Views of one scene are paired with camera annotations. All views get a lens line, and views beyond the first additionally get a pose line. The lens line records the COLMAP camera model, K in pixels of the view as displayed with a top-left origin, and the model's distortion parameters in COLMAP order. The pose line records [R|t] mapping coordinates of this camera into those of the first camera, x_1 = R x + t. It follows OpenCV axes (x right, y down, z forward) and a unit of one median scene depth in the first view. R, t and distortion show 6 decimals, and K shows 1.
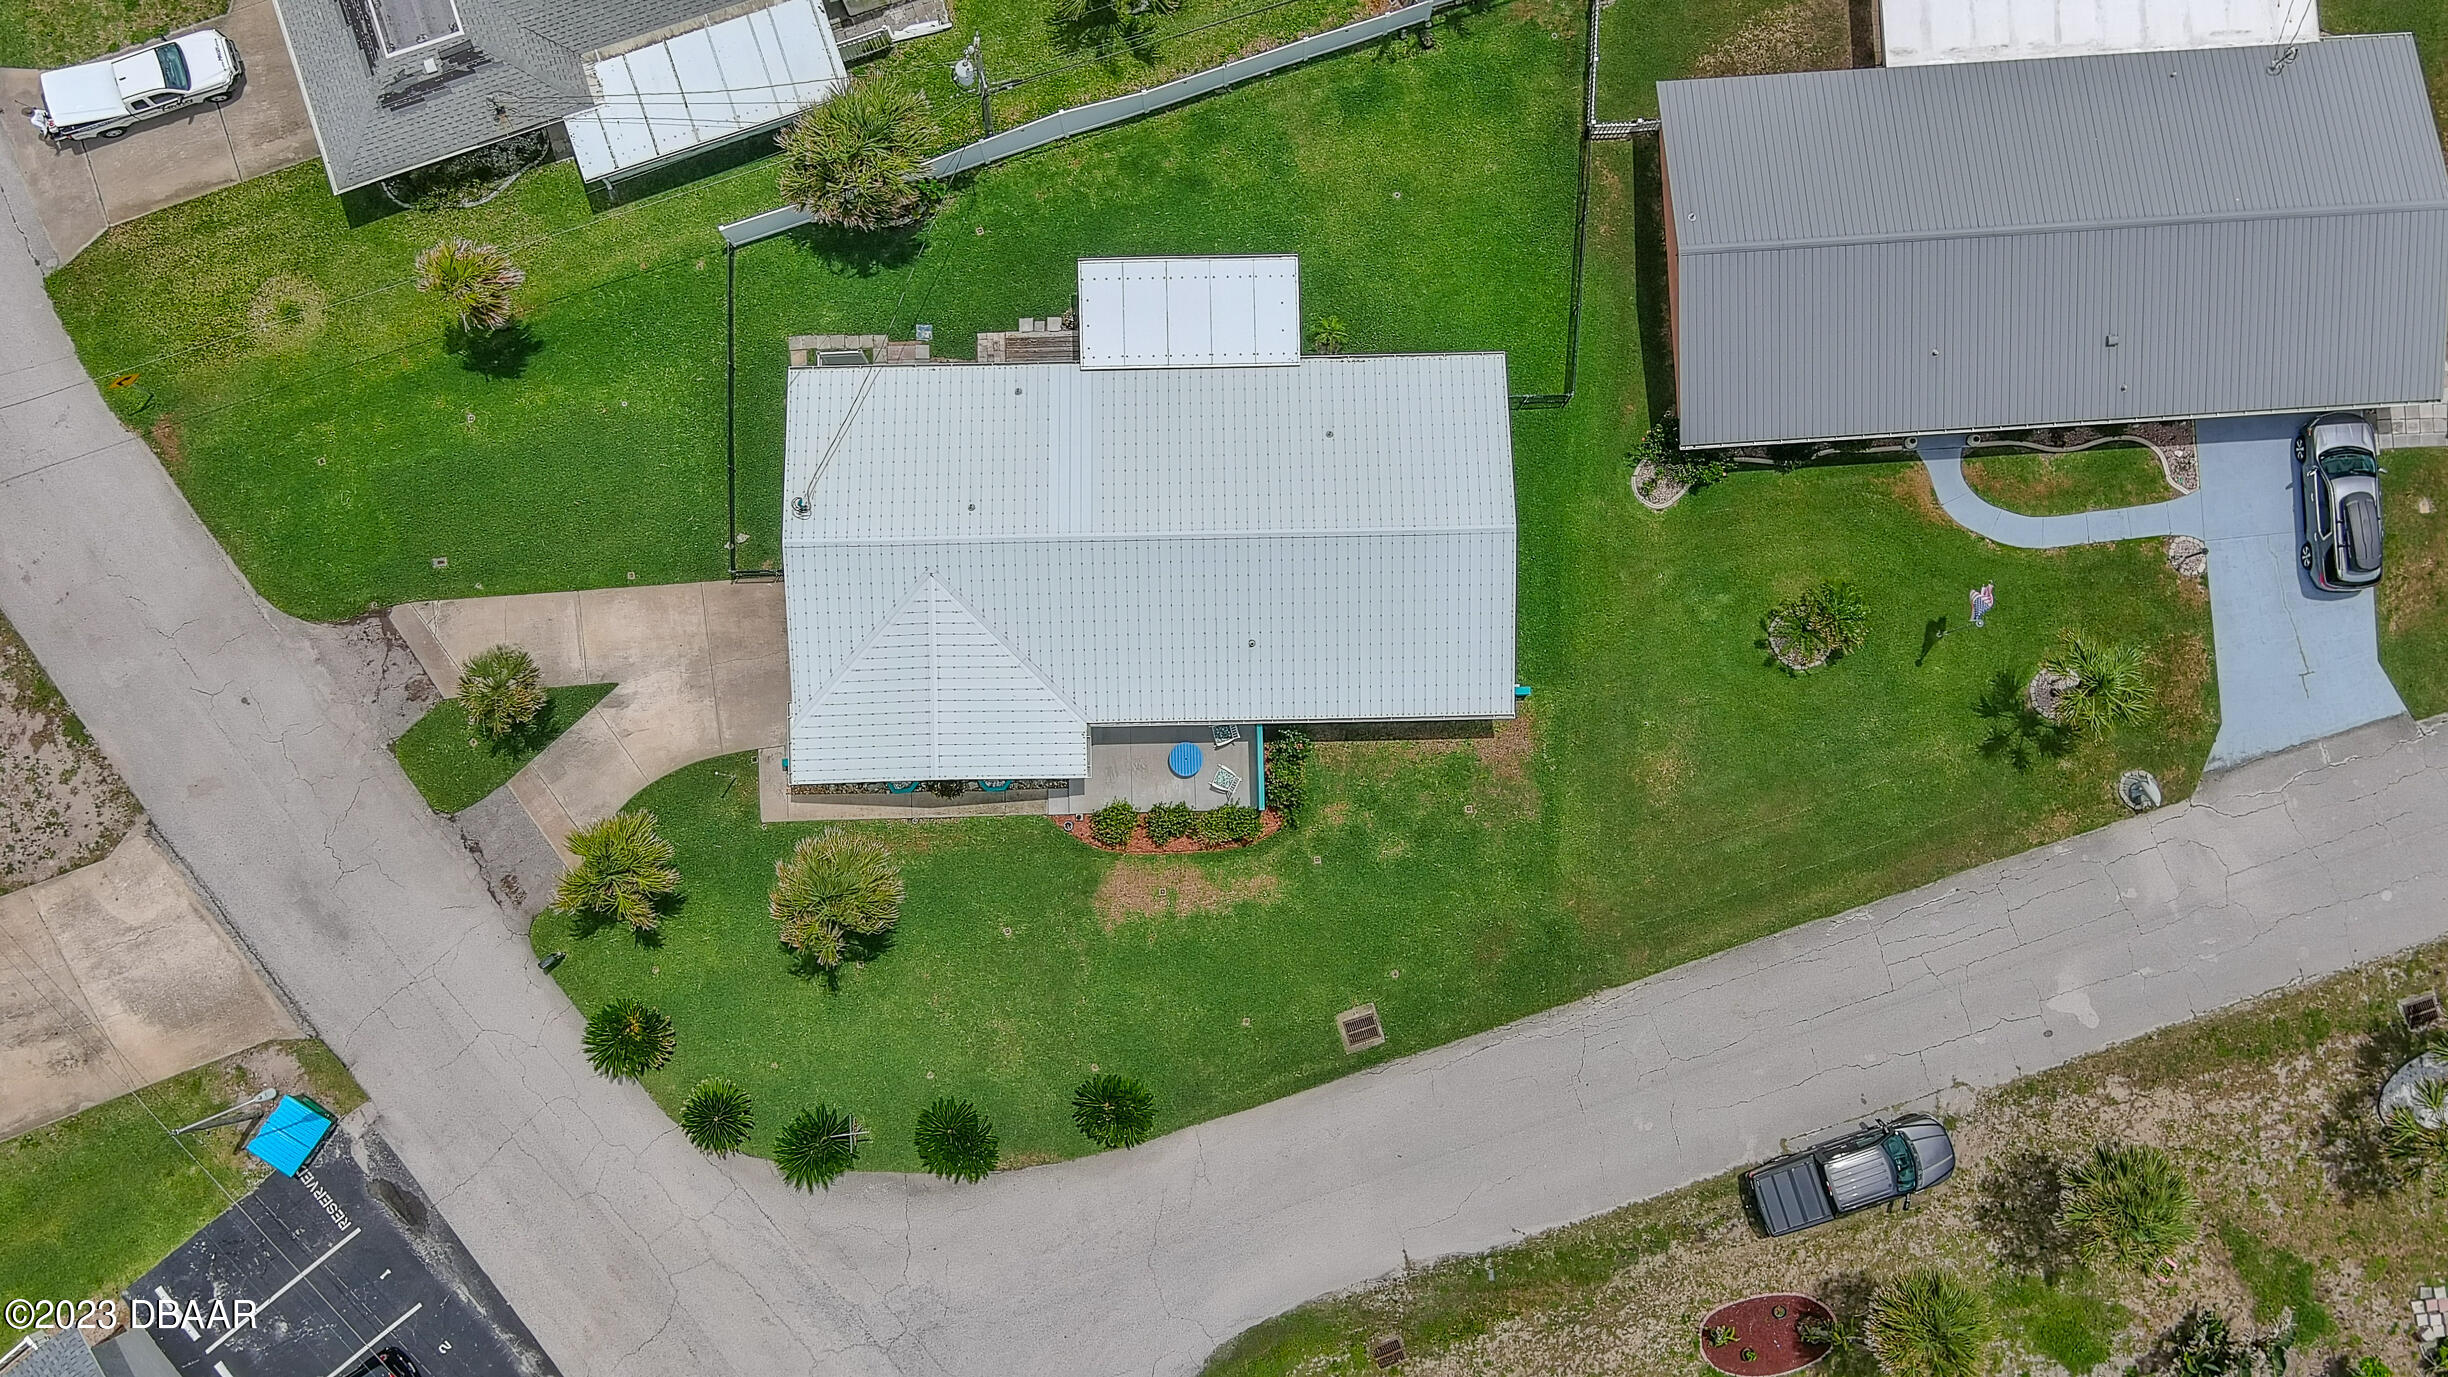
lens RADIAL K [[2817.6, 0, 1226.5], [0, 2817.6, 693.9], [0, 0, 1]] dist [0.014113, 0.000000]
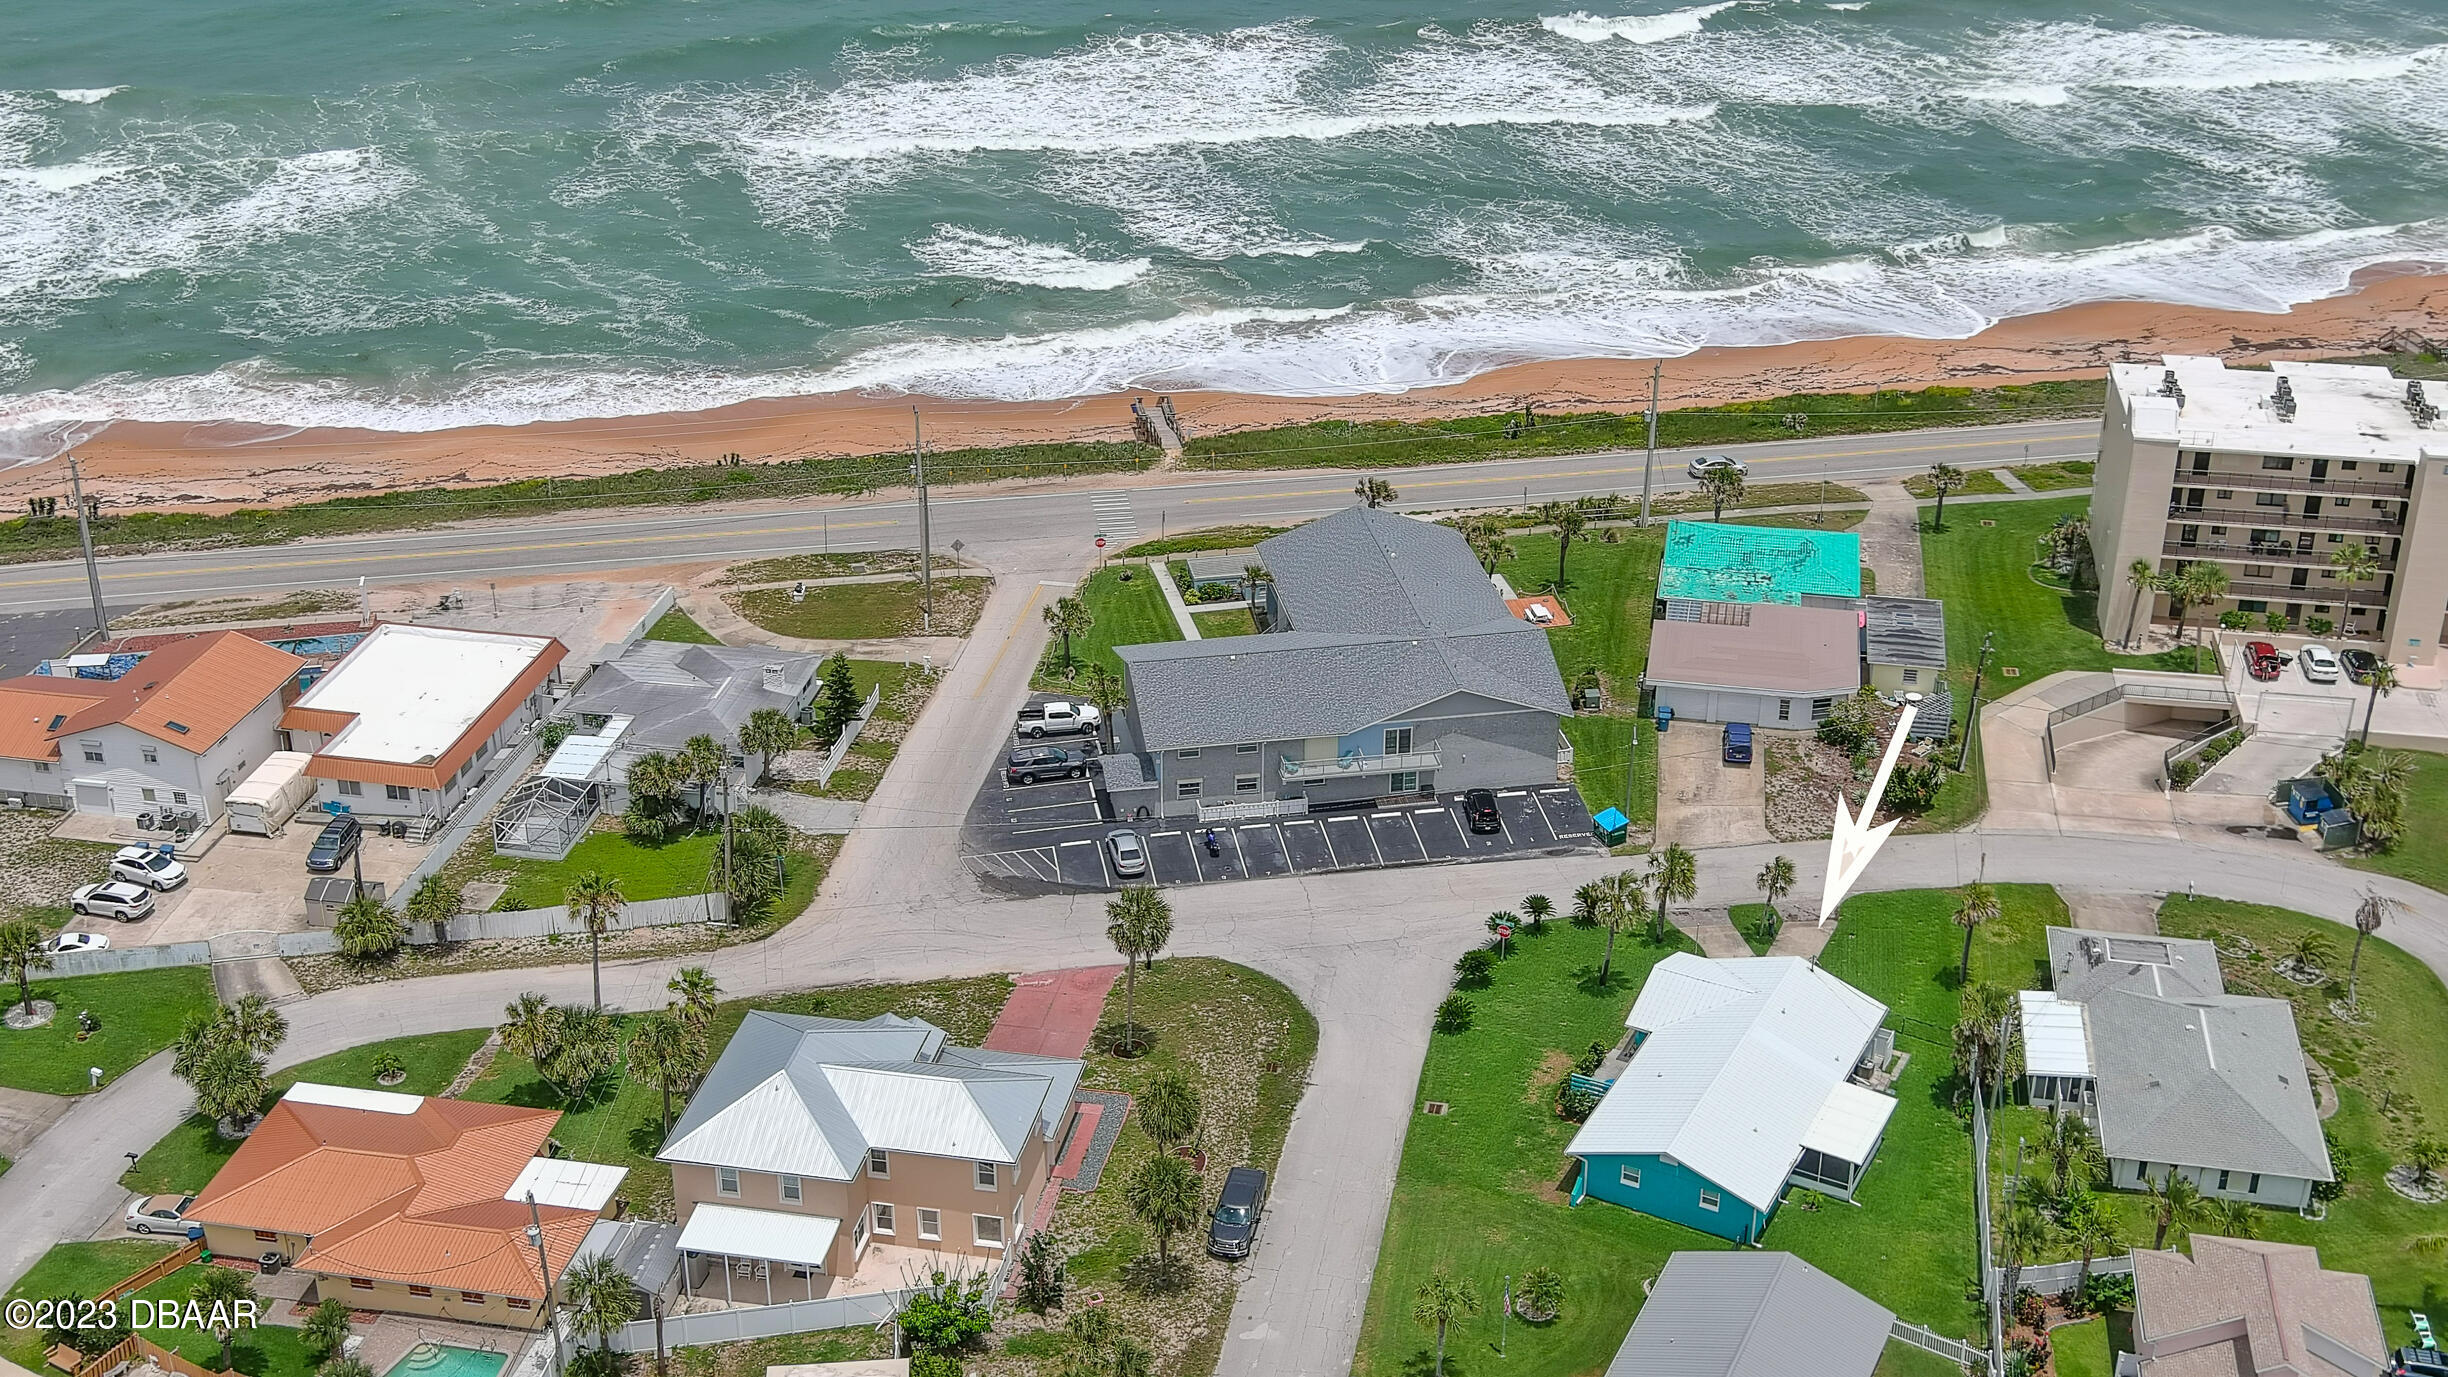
lens RADIAL K [[2817.6, 0, 1225.4], [0, 2817.6, 672.8], [0, 0, 1]] dist [0.014113, 0.000000]
pose [[-0.490220, 0.395081, -0.776914, 1.408794], [-0.871296, -0.198622, 0.448769, -0.518789], [0.022987, 0.896917, 0.441601, -0.044190]]
